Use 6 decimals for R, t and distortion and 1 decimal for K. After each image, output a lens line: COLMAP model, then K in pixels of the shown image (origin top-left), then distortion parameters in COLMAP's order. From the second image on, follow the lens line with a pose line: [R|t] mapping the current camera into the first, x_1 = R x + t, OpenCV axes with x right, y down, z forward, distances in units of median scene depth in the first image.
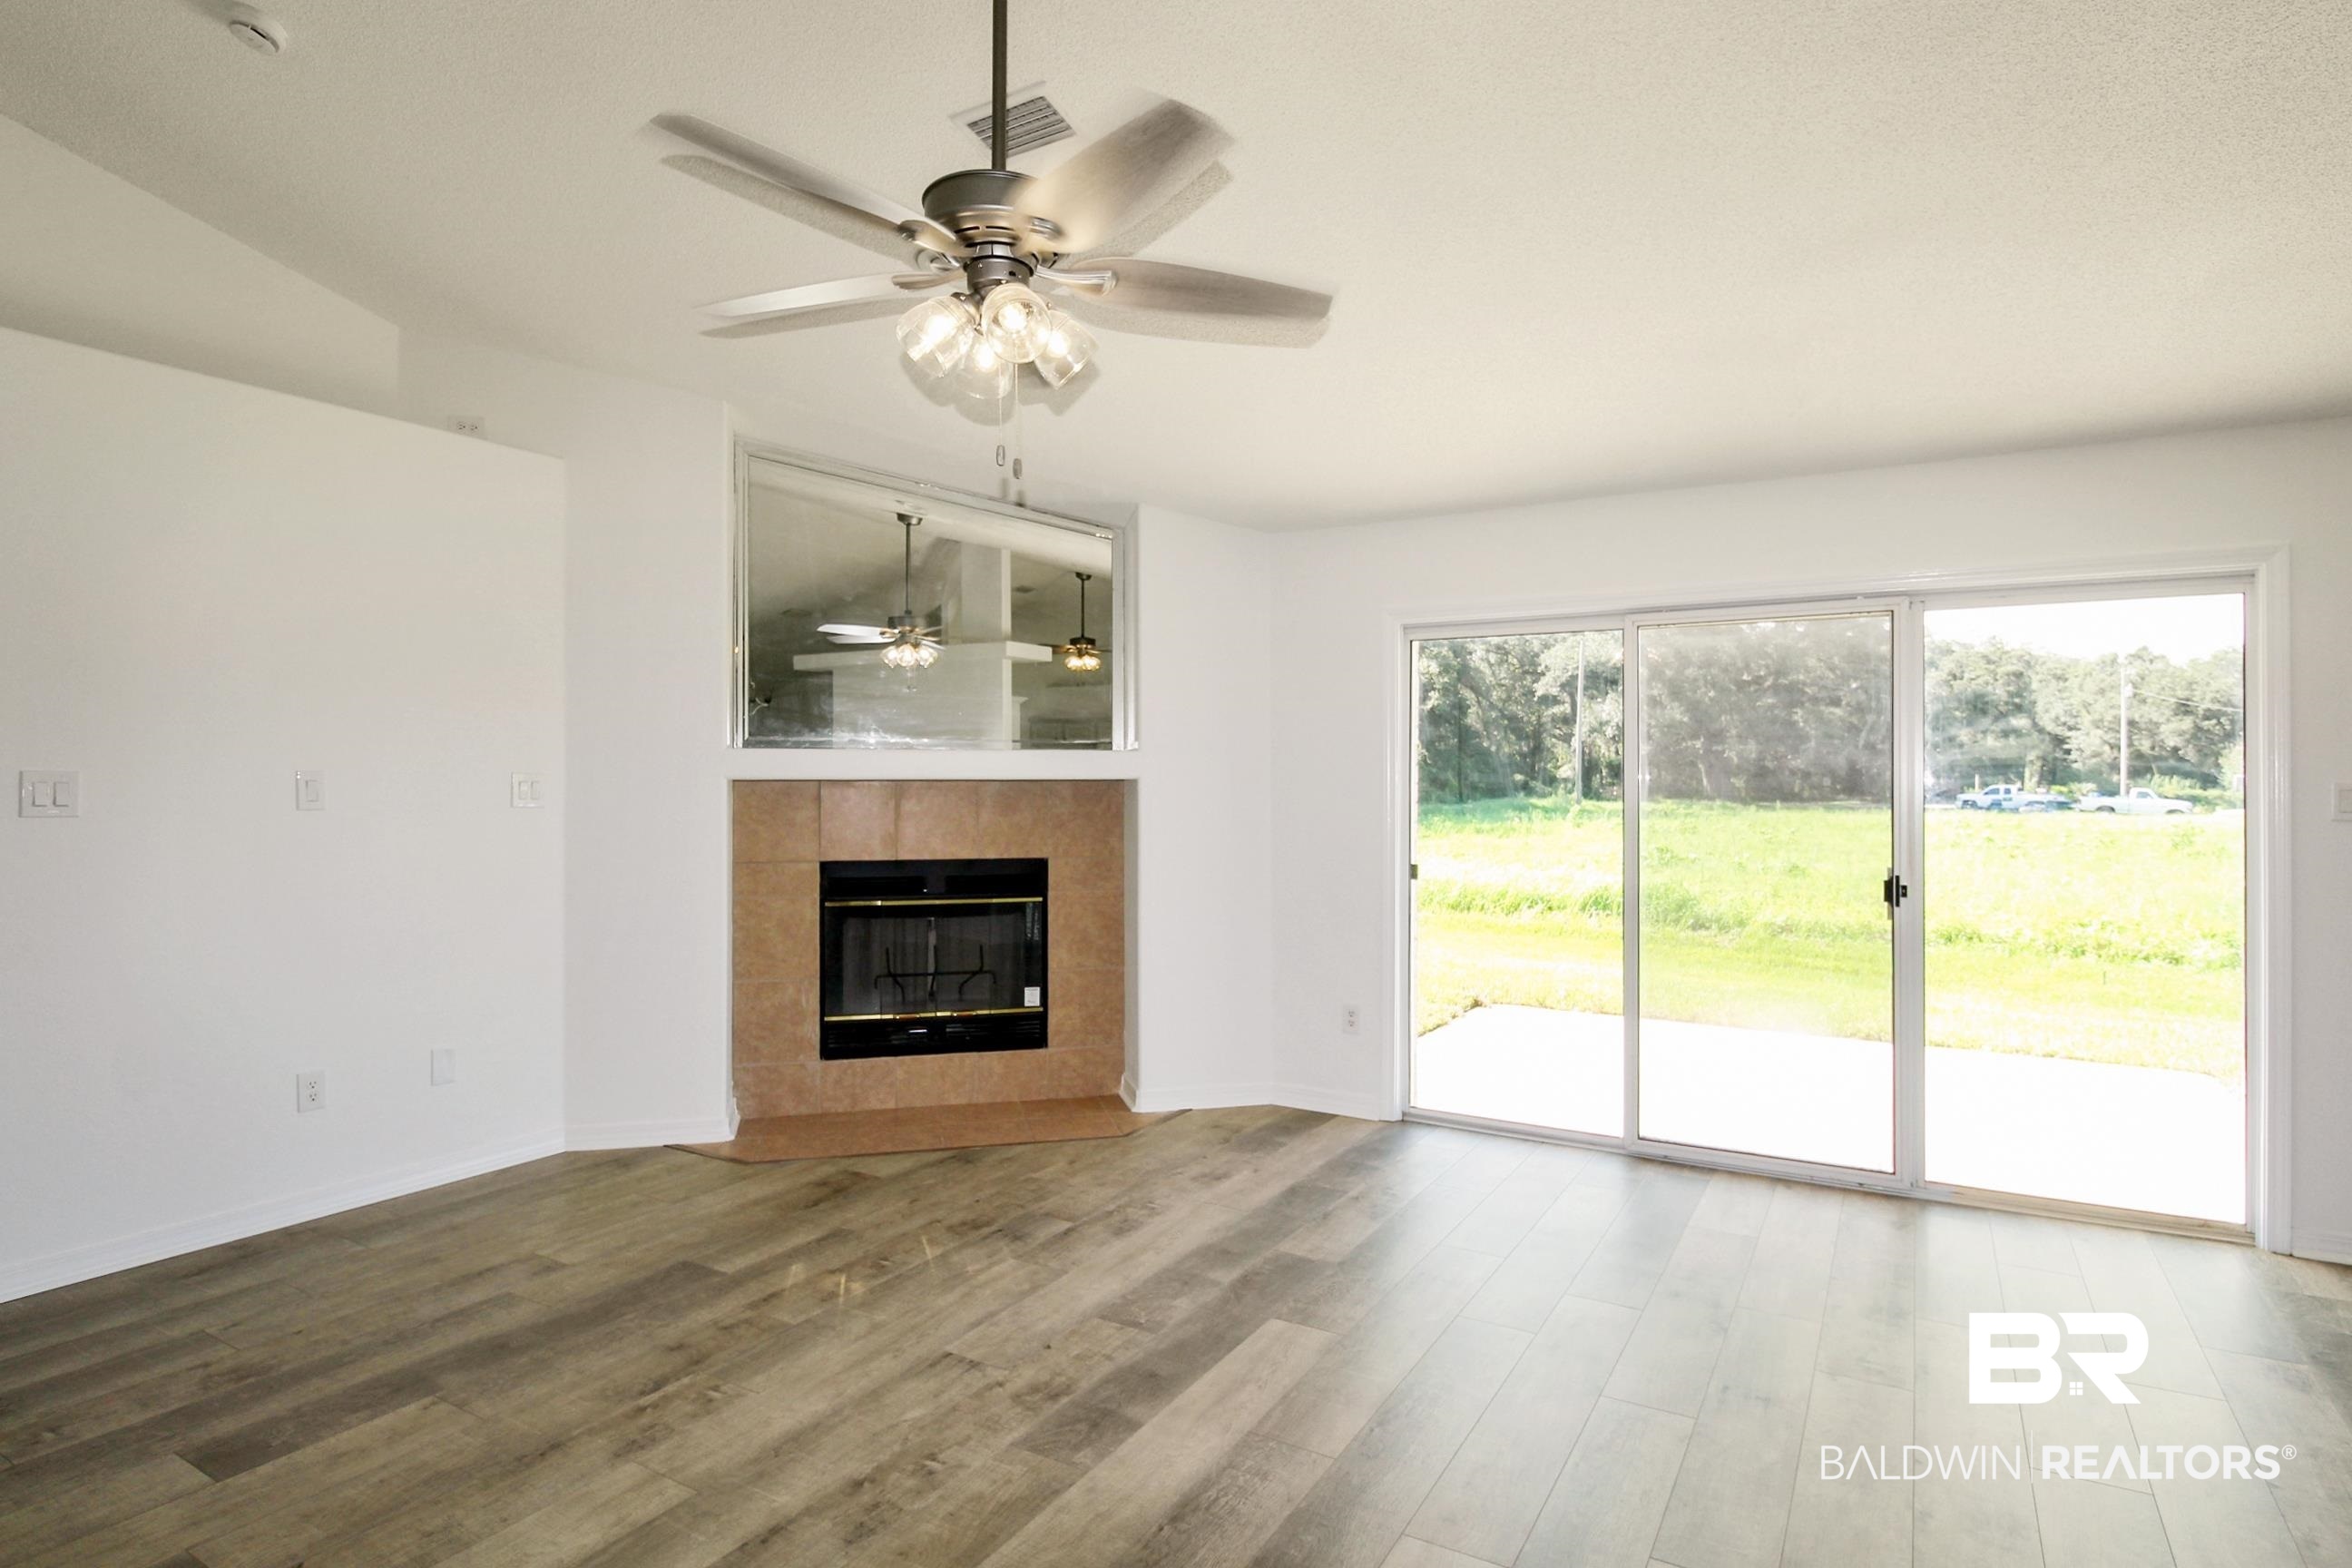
lens RADIAL K [[1228.0, 0, 1218.8], [0, 1228.0, 781.1], [0, 0, 1]] dist [0.006732, -0.010428]
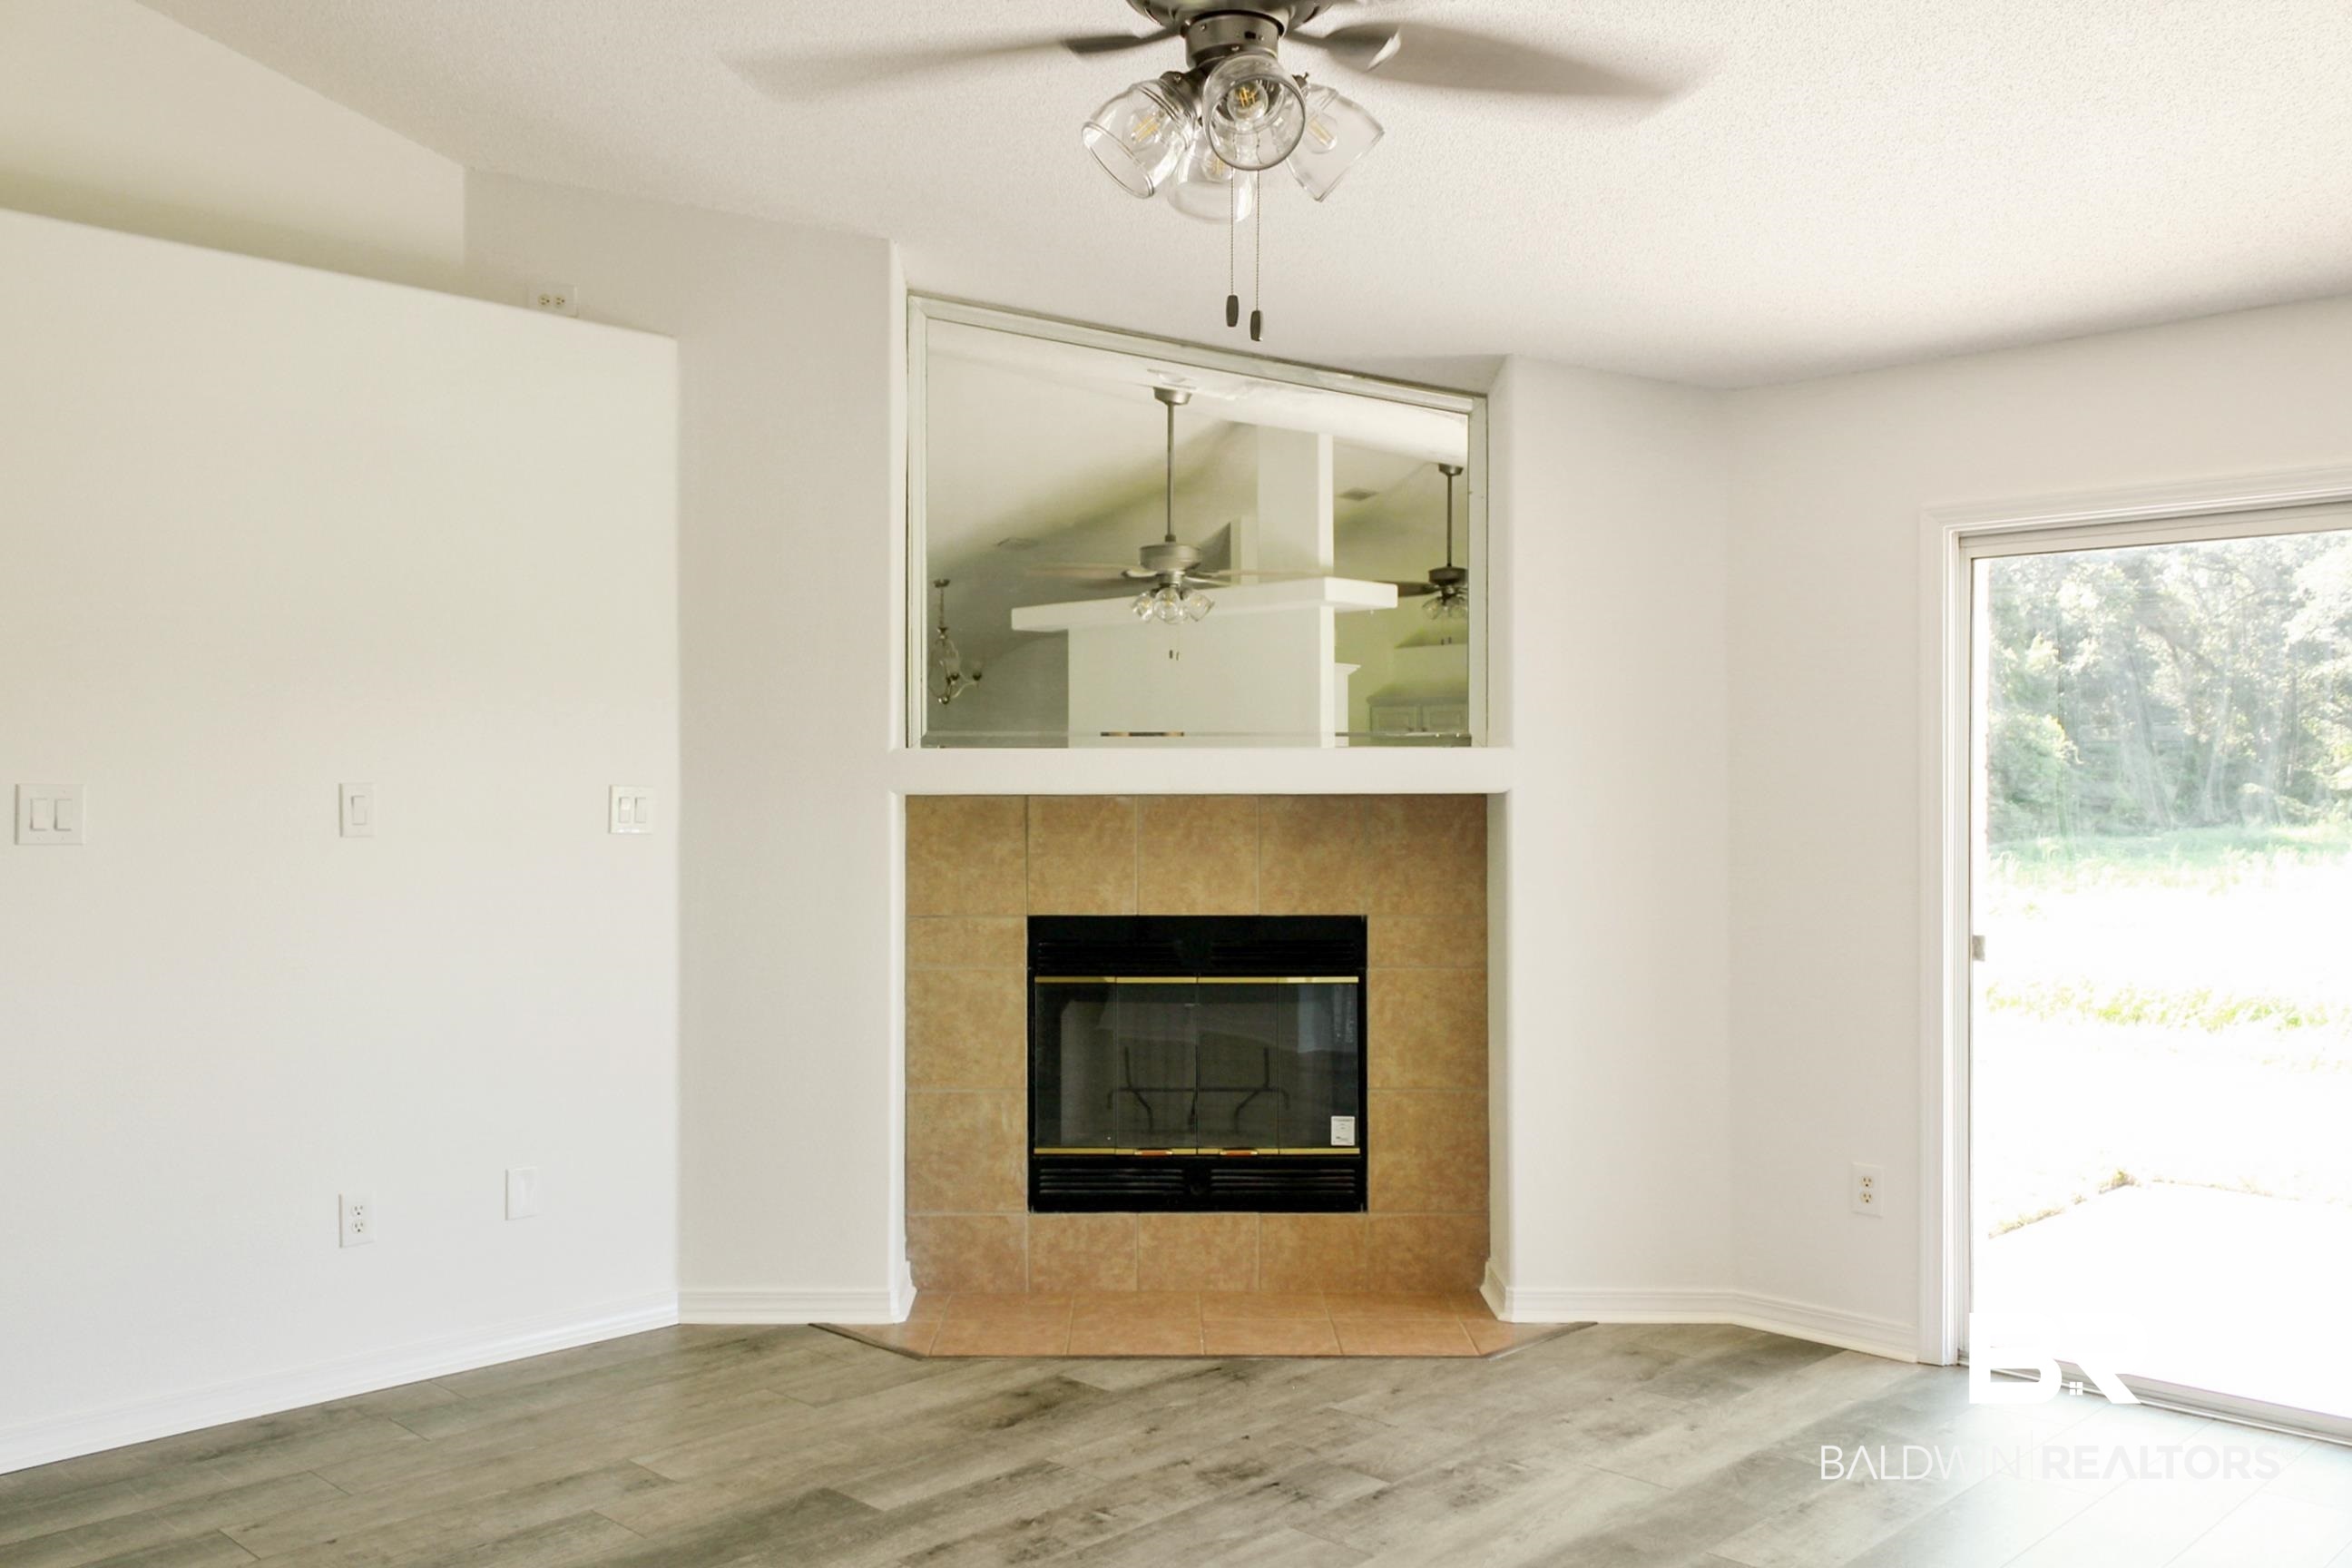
lens RADIAL K [[1981.2, 0, 1212.7], [0, 1981.2, 795.3], [0, 0, 1]] dist [0.041145, -0.018782]
pose [[0.970073, -0.001664, -0.242809, 0.036804], [0.001404, 0.999998, -0.001244, 0.000922], [0.242810, 0.000866, 0.970073, -0.027116]]
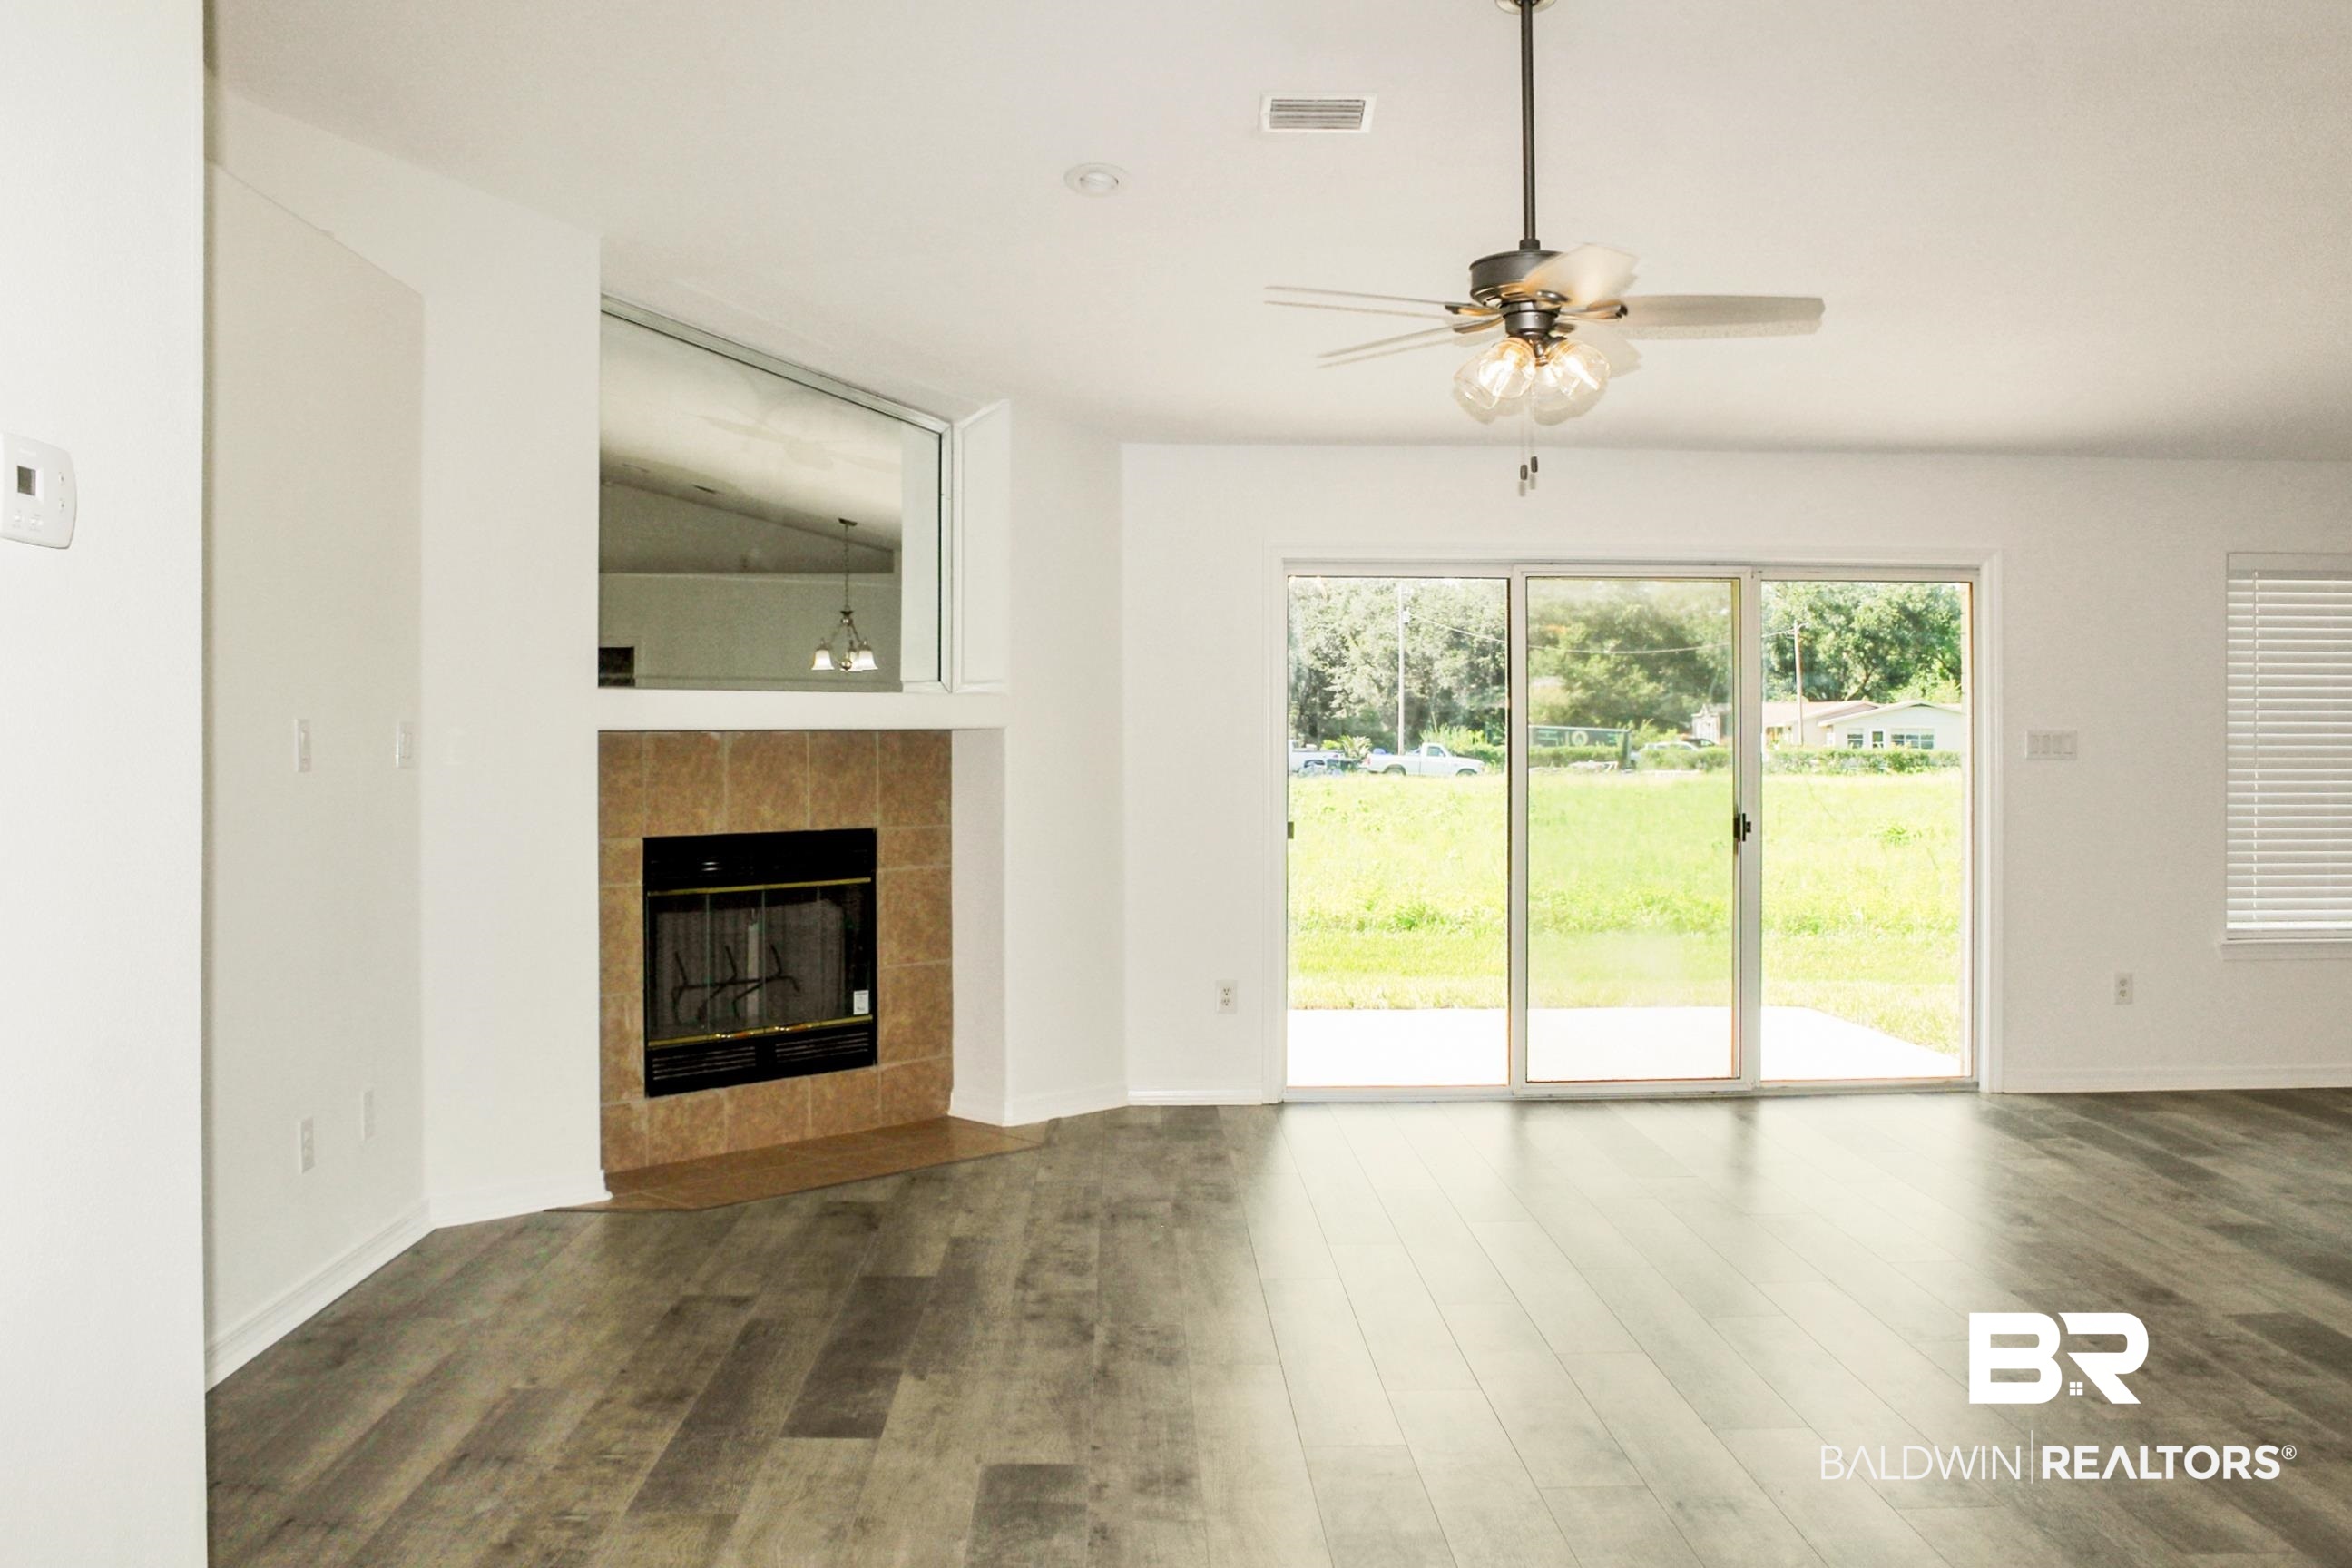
lens RADIAL K [[1981.2, 0, 1278.3], [0, 1981.2, 732.8], [0, 0, 1]] dist [0.041145, -0.018782]
pose [[0.838593, 0.000073, 0.544758, -0.667262], [0.000080, 1.000000, -0.000257, 0.000687], [-0.544758, 0.000260, 0.838593, -0.248053]]
